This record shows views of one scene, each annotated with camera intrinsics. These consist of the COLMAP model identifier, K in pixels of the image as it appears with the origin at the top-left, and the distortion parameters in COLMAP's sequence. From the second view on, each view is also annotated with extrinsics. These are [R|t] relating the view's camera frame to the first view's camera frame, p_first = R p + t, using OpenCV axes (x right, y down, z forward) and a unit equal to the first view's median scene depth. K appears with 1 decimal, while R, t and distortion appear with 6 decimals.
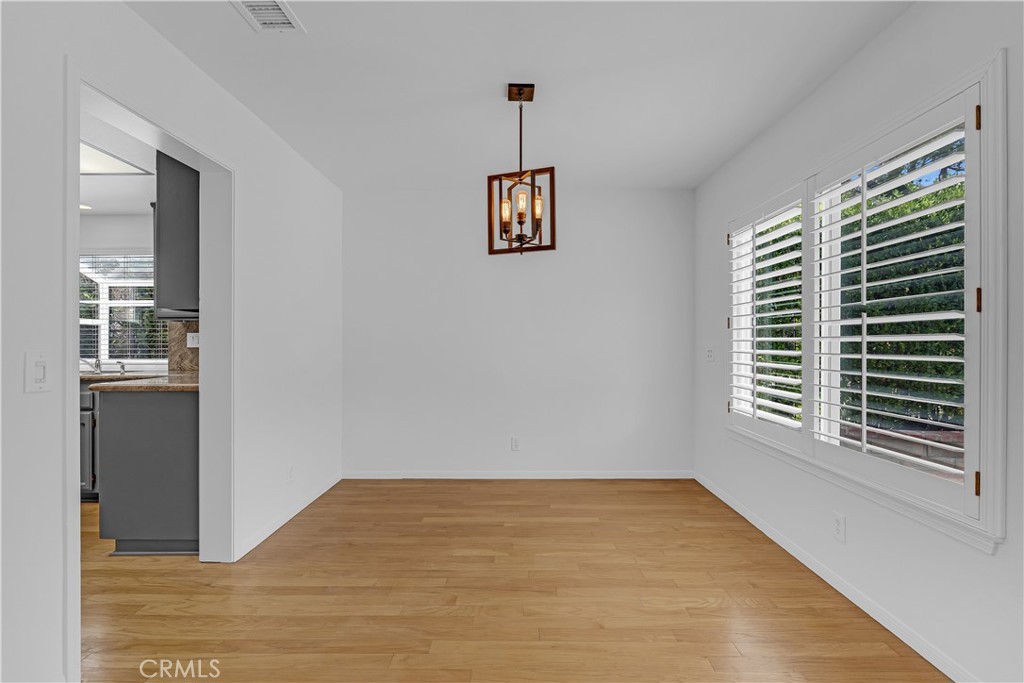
lens RADIAL K [[461.1, 0, 508.9], [0, 461.1, 335.0], [0, 0, 1]] dist [-0.007742, -0.000539]
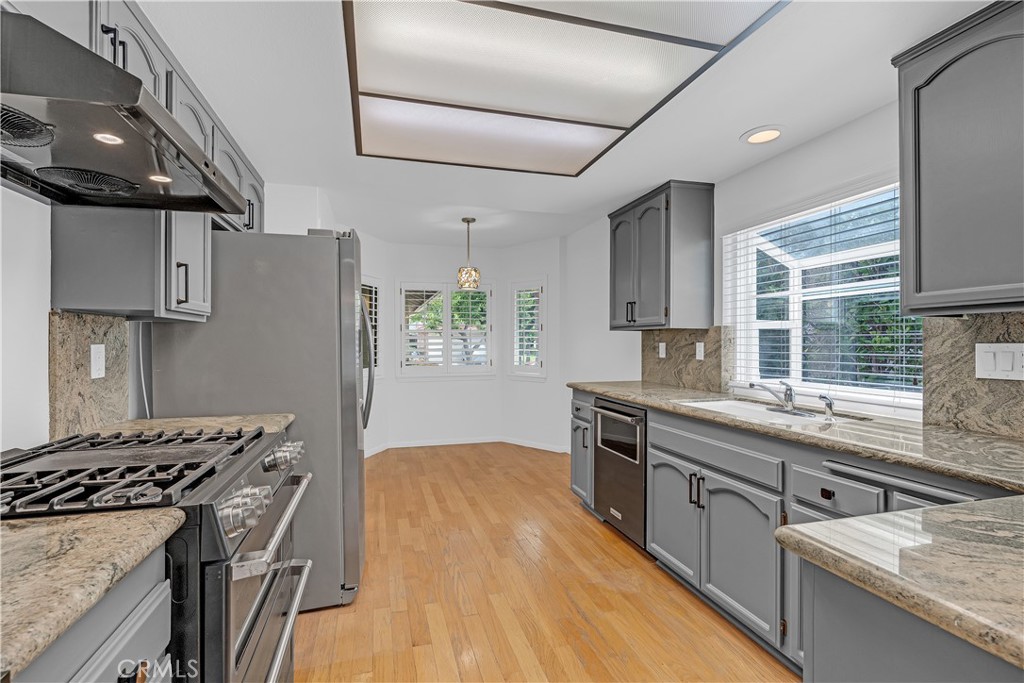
lens RADIAL K [[461.1, 0, 506.1], [0, 461.1, 338.0], [0, 0, 1]] dist [-0.007742, -0.000539]
pose [[0.290204, -0.002657, -0.956961, -0.421504], [0.007833, 0.999969, -0.000401, -0.012418], [0.956933, -0.007380, 0.290216, 0.463586]]
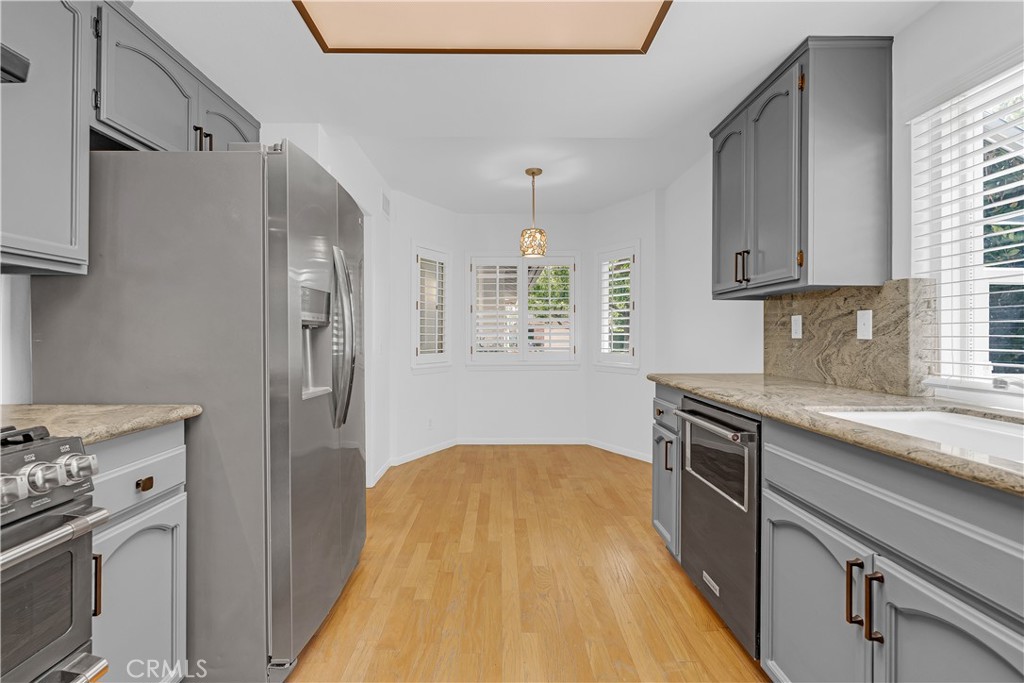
lens RADIAL K [[461.1, 0, 514.7], [0, 461.1, 328.5], [0, 0, 1]] dist [-0.007742, -0.000539]
pose [[0.054958, -0.006673, -0.998466, -0.625655], [0.005562, 0.999964, -0.006377, 0.016251], [0.998473, -0.005203, 0.054993, 0.622718]]
